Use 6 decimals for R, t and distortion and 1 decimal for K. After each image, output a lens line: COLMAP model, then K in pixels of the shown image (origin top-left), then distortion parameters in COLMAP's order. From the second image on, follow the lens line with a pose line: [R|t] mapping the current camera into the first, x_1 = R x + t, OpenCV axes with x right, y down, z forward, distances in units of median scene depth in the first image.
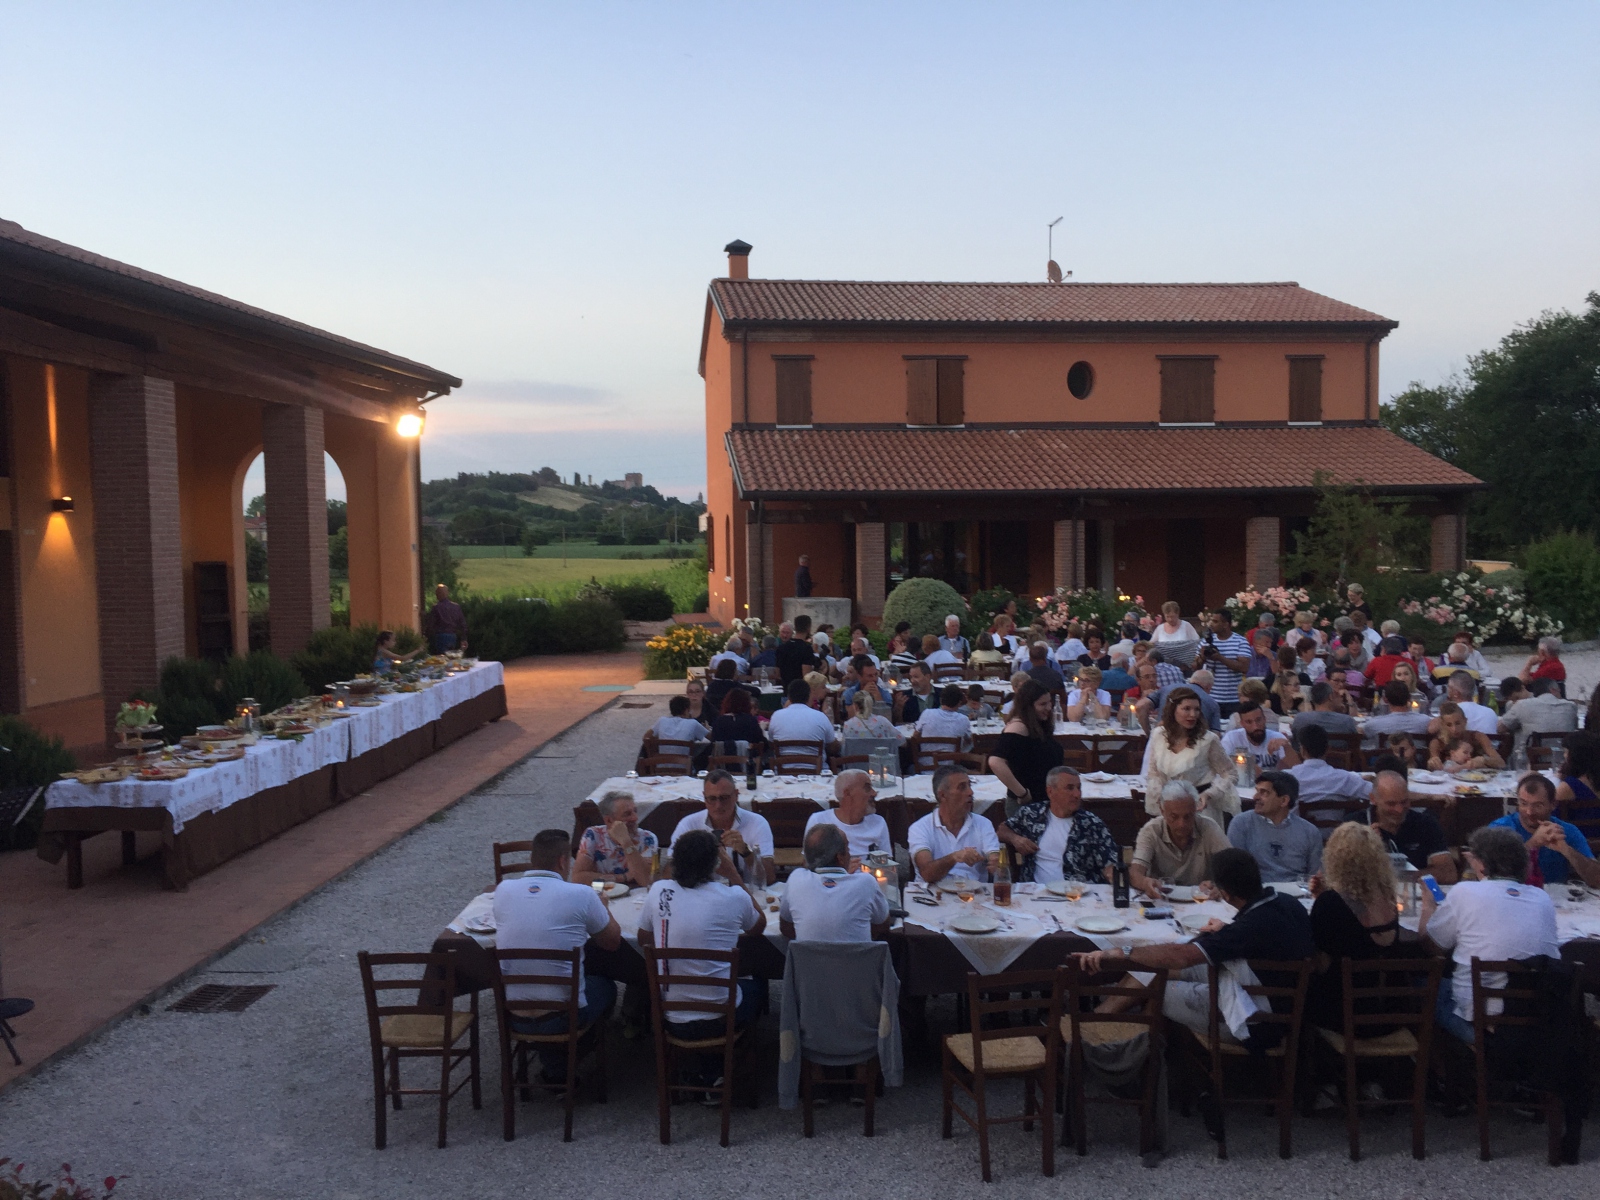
lens RADIAL K [[1381.2, 0, 800.5], [0, 1381.2, 590.8], [0, 0, 1]] dist [0.082814, -0.101379]
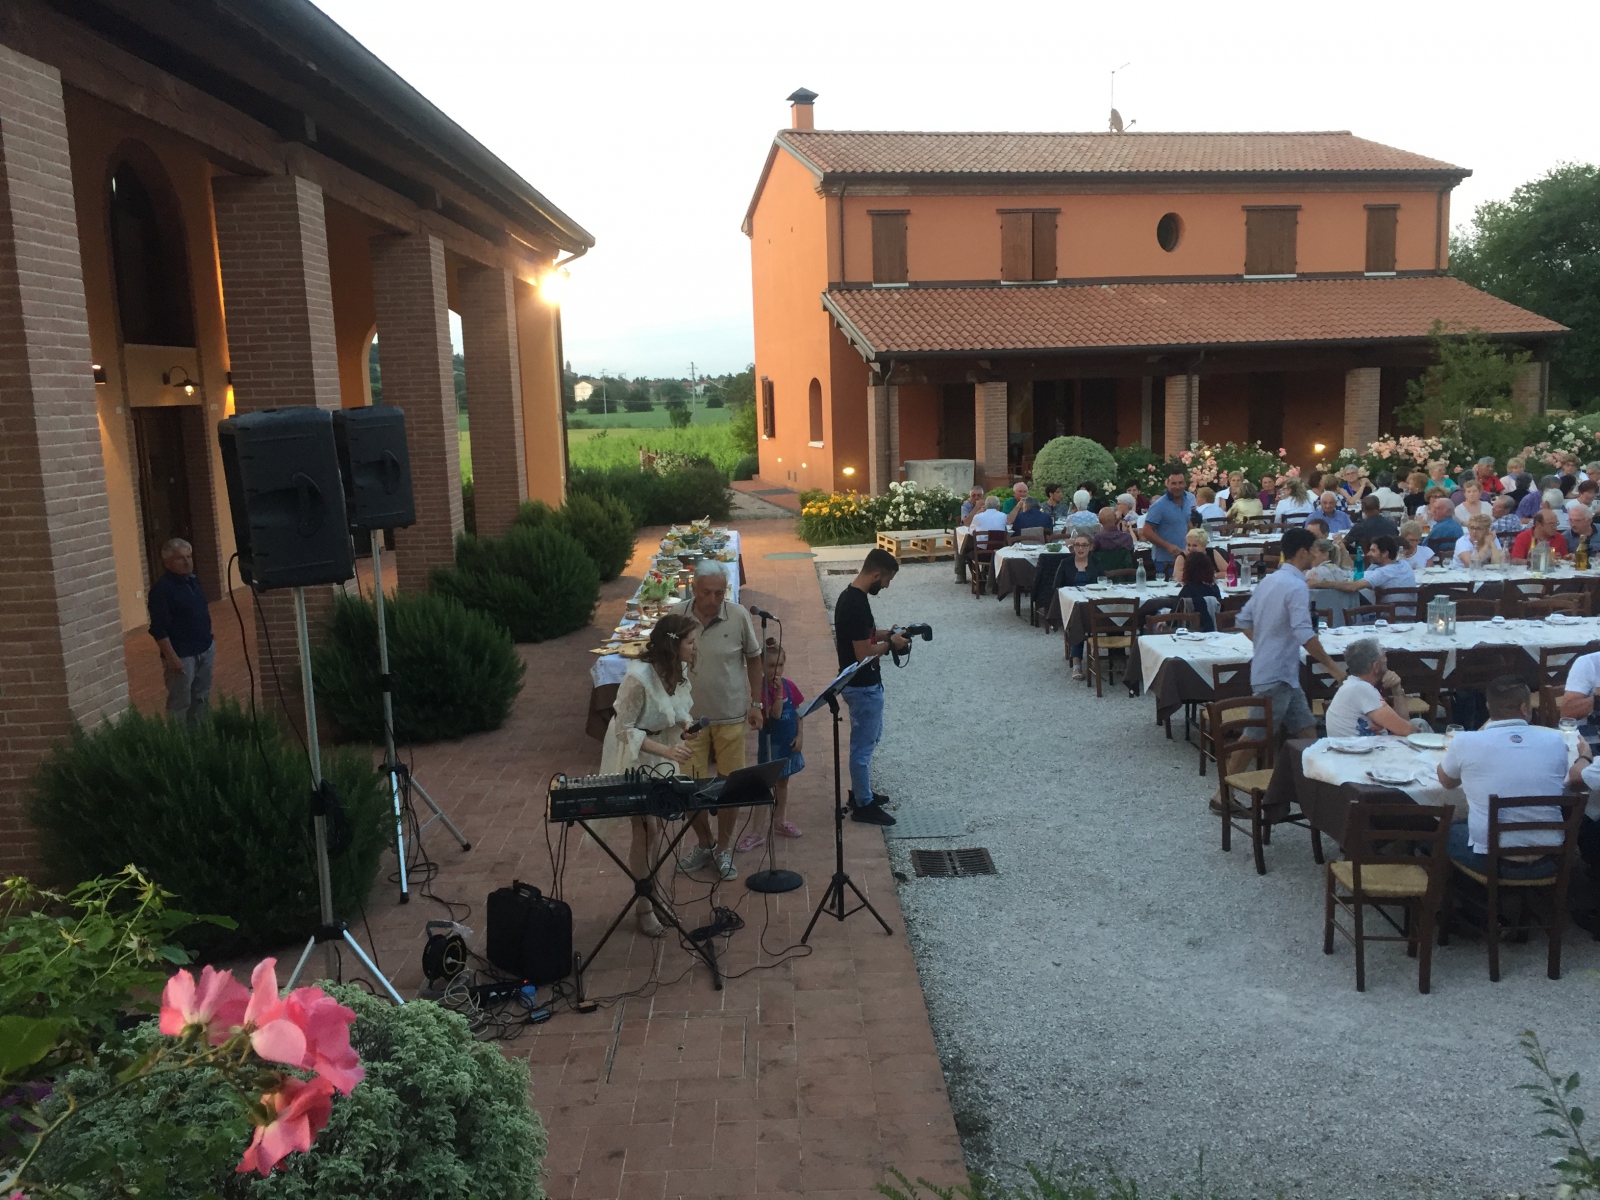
lens RADIAL K [[1381.2, 0, 798.9], [0, 1381.2, 591.5], [0, 0, 1]] dist [0.082814, -0.101379]
pose [[0.995246, -0.033685, 0.091381, -0.167958], [0.024772, 0.994978, 0.096977, 0.000087], [-0.094188, -0.094252, 0.991083, 0.013890]]
